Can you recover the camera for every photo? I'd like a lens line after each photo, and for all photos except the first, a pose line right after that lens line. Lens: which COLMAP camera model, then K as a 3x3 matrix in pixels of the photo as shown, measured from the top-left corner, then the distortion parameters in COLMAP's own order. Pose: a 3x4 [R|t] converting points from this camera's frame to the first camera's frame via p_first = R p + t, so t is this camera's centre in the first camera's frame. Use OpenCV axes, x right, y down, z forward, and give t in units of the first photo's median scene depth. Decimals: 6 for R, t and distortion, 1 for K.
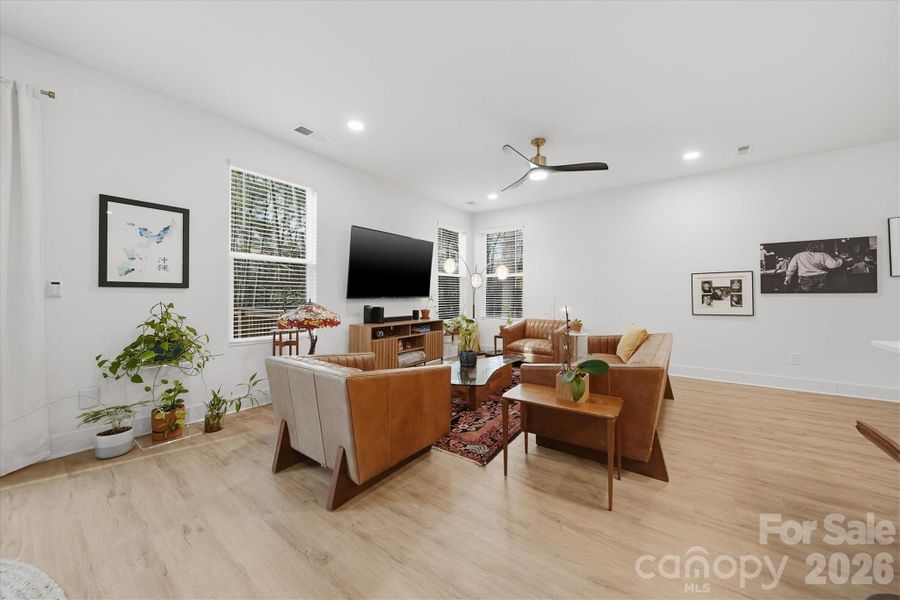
lens RADIAL K [[320.9, 0, 450.4], [0, 320.9, 293.7], [0, 0, 1]] dist [-0.004032, -0.000399]
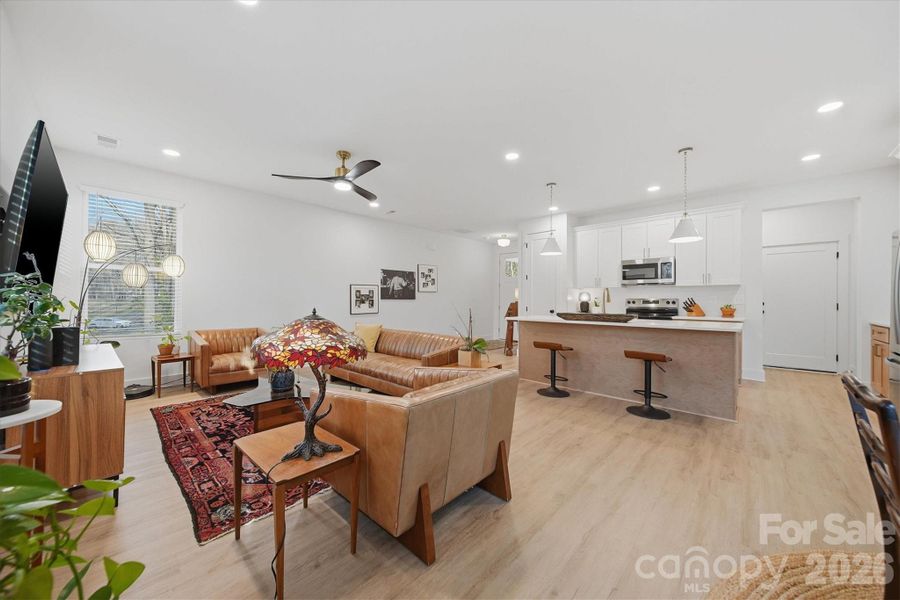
lens RADIAL K [[321.0, 0, 450.2], [0, 321.0, 301.3], [0, 0, 1]] dist [-0.000628, -0.001463]
pose [[0.119410, -0.004048, 0.992837, -0.660541], [-0.011547, 0.999918, 0.005466, -0.003219], [-0.992778, -0.012117, 0.119353, 0.477108]]
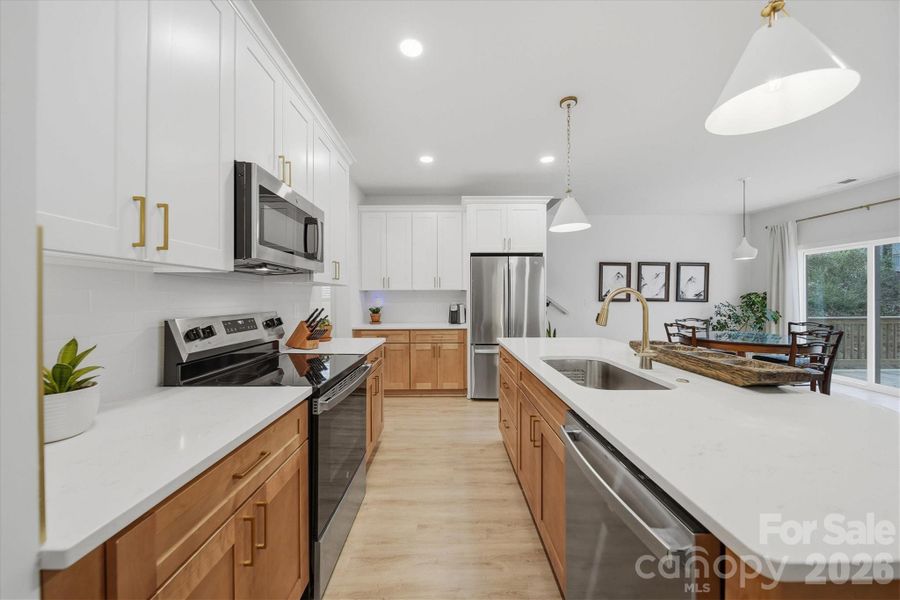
lens RADIAL K [[316.7, 0, 450.0], [0, 316.7, 298.6], [0, 0, 1]] dist [-0.002226, -0.000218]
pose [[-0.800543, 0.003234, -0.599266, 0.919859], [0.007783, 0.999957, -0.005001, -0.036735], [0.599225, -0.008668, -0.800534, 0.289990]]
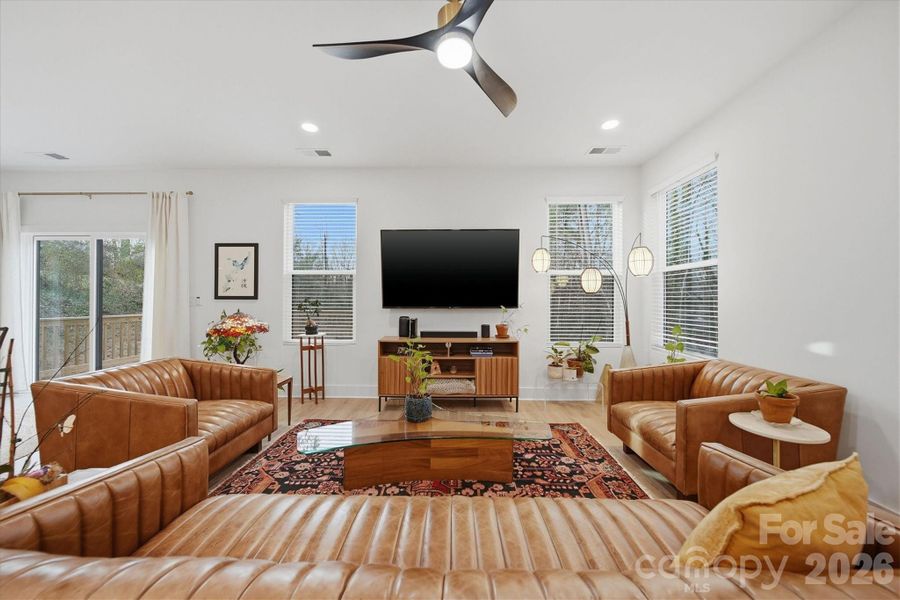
lens RADIAL K [[316.7, 0, 450.0], [0, 316.7, 298.6], [0, 0, 1]] dist [-0.002226, -0.000218]
pose [[0.571096, -0.004968, -0.820868, 0.589736], [0.003362, 0.999987, -0.003713, -0.009795], [0.820876, -0.000639, 0.571106, 0.668261]]
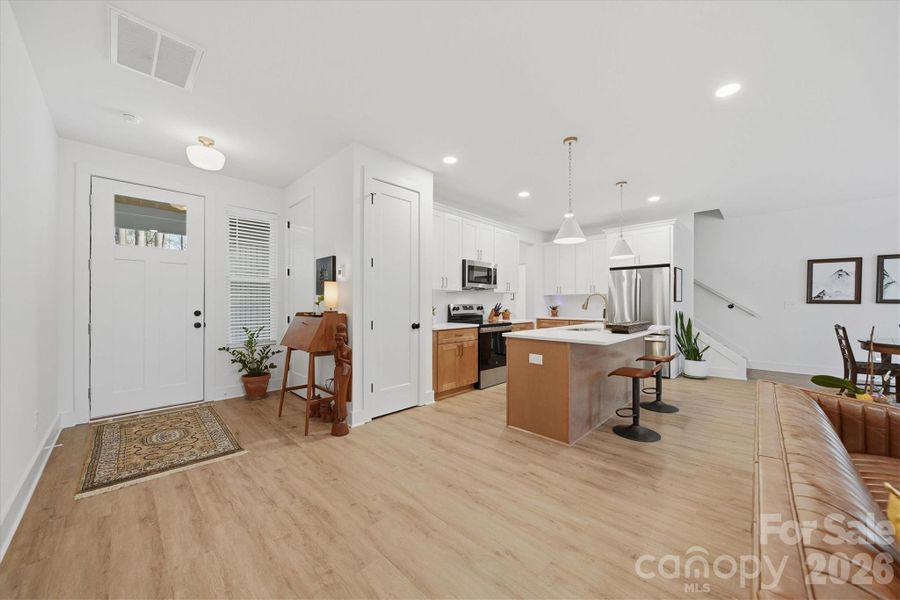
lens RADIAL K [[321.0, 0, 450.2], [0, 321.0, 301.3], [0, 0, 1]] dist [-0.000628, -0.001463]
pose [[-0.990296, -0.000036, 0.138976, 0.773856], [-0.001947, 0.999905, -0.013612, -0.011680], [-0.138962, -0.013751, -0.990202, 1.113242]]
